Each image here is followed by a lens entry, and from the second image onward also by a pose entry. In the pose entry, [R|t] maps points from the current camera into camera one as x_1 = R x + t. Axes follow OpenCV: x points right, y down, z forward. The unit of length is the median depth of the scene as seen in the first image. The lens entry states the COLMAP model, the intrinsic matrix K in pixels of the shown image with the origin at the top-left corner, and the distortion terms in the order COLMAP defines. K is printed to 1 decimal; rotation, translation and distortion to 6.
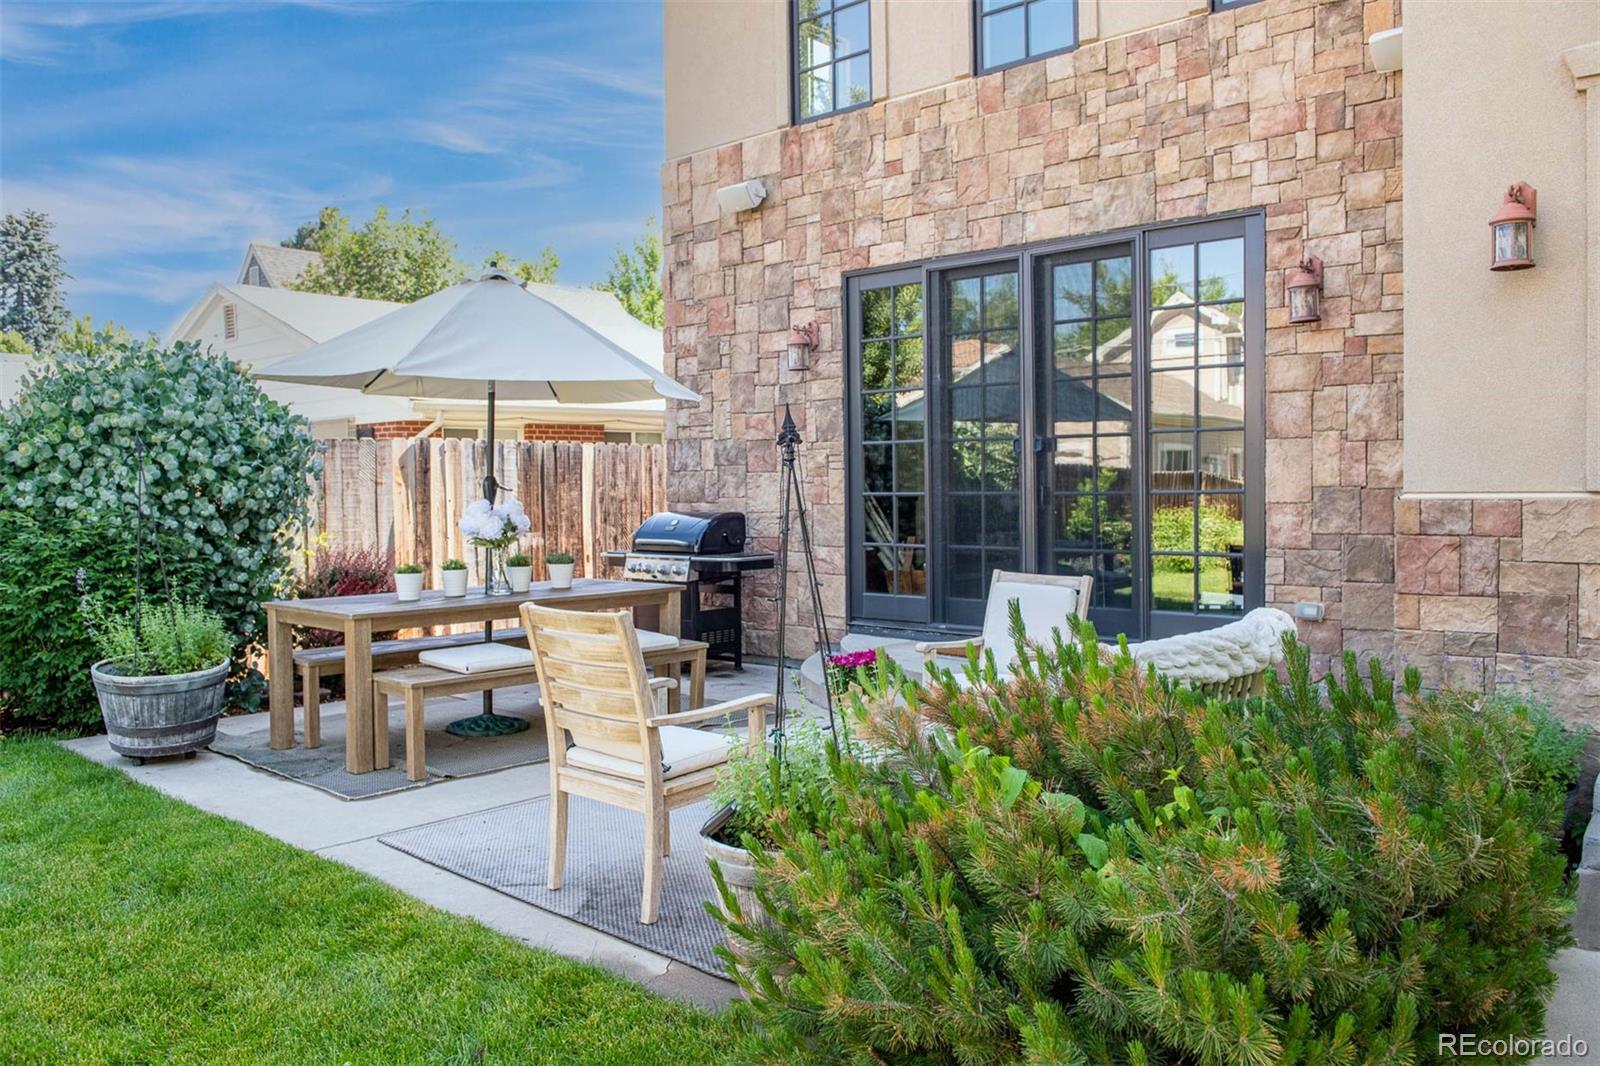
lens RADIAL K [[1221.1, 0, 799.6], [0, 1221.1, 470.5], [0, 0, 1]] dist [-0.047975, -0.002834]
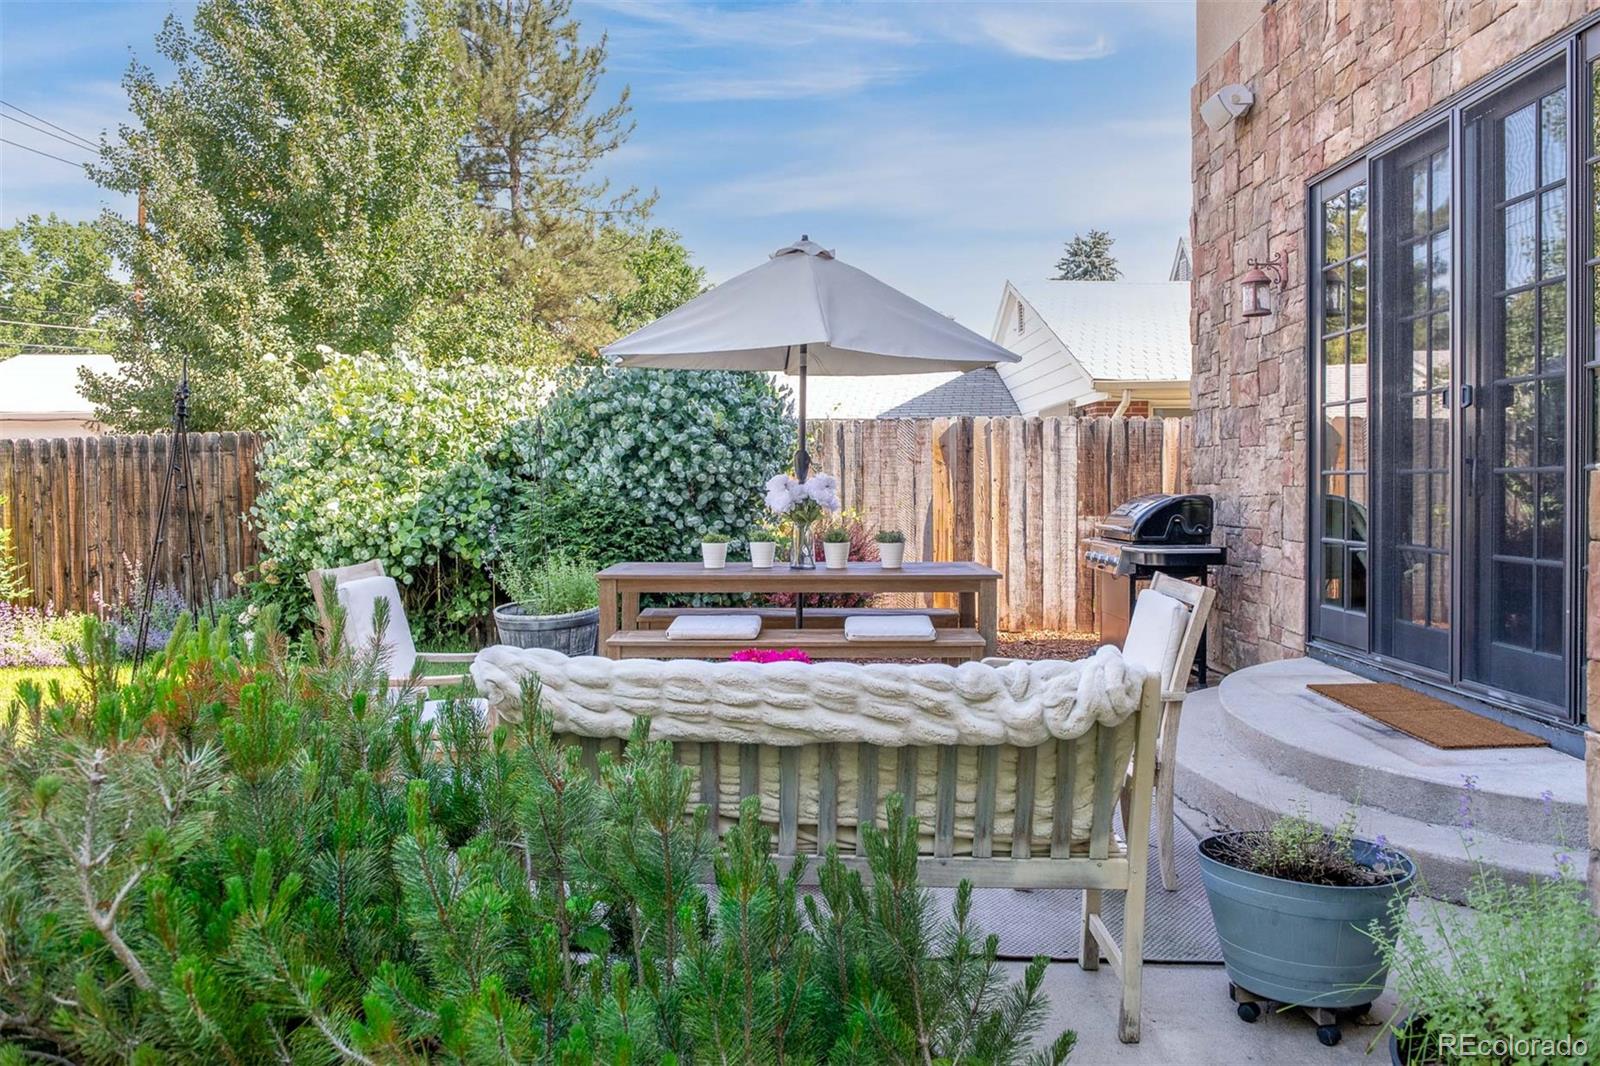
lens RADIAL K [[1219.0, 0, 806.8], [0, 1219.0, 476.5], [0, 0, 1]] dist [-0.026409, -0.002910]
pose [[0.677175, 0.005993, -0.735798, 0.402365], [0.003641, 0.999927, 0.011496, 0.012172], [0.735813, -0.010463, 0.677104, 0.270711]]
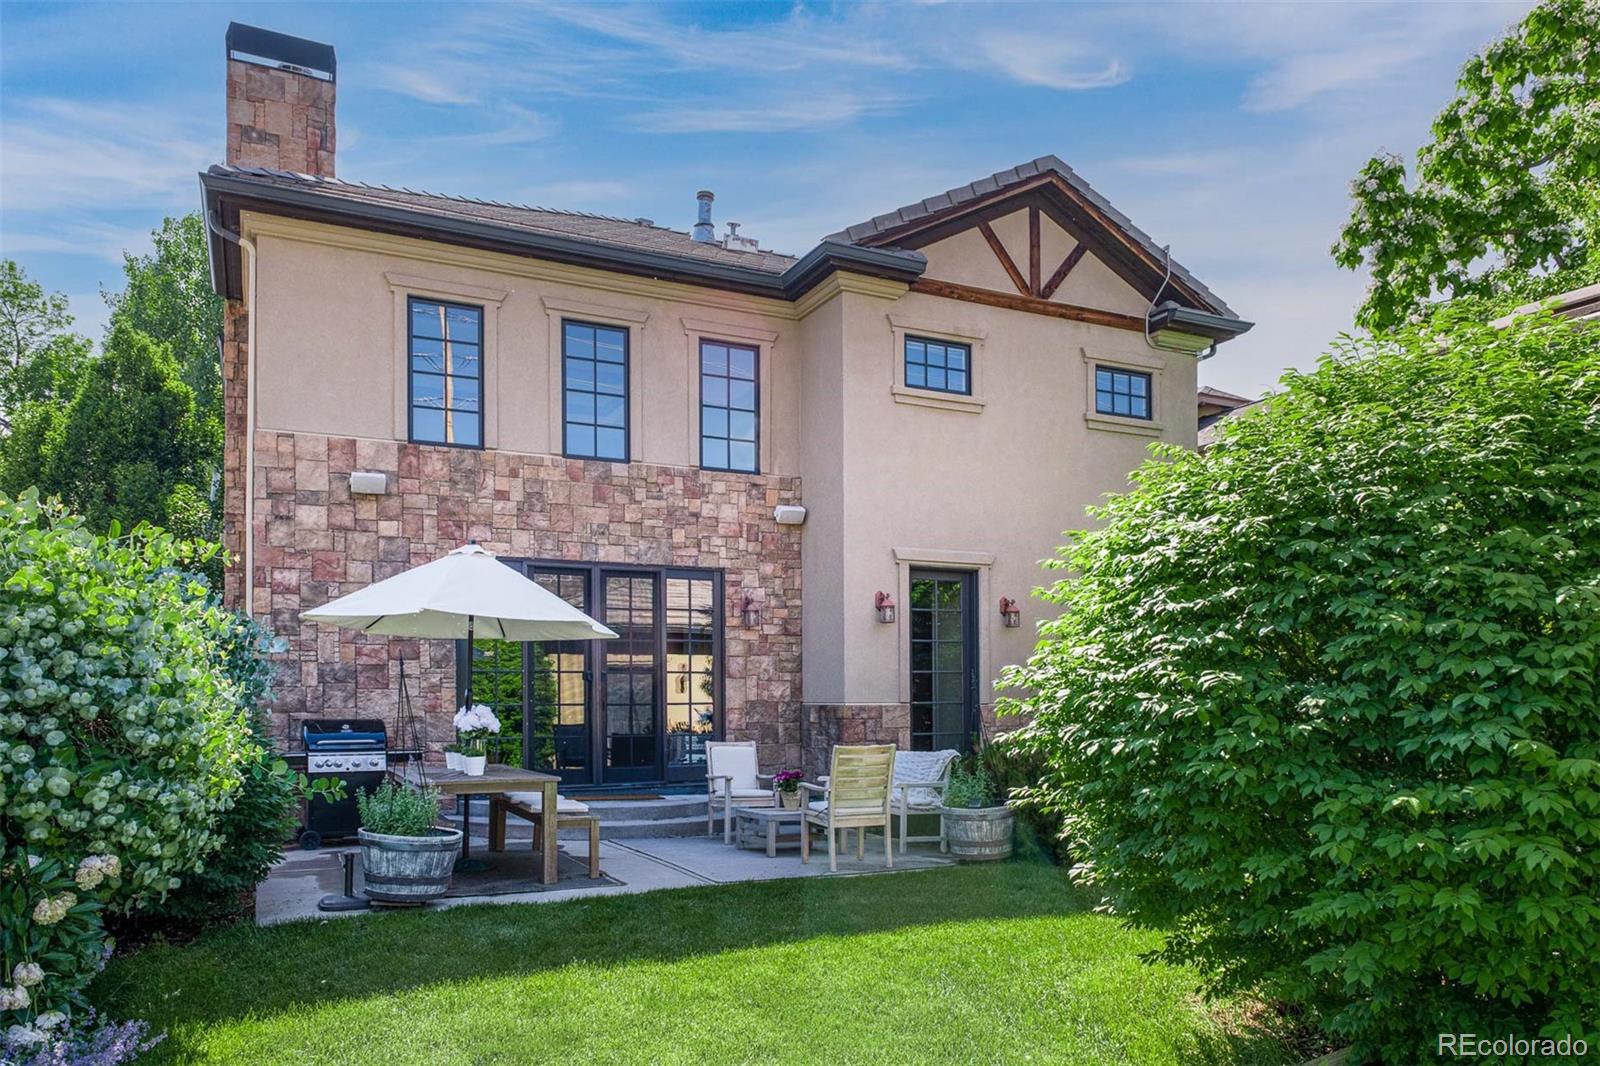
lens RADIAL K [[1119.7, 0, 800.0], [0, 1119.7, 533.0], [0, 0, 1]] dist [0.000876, 0.001313]
pose [[0.378856, 0.143423, 0.914275, -1.112576], [-0.012091, 0.988601, -0.150073, 0.012136], [-0.925377, 0.045802, 0.376271, 0.103845]]
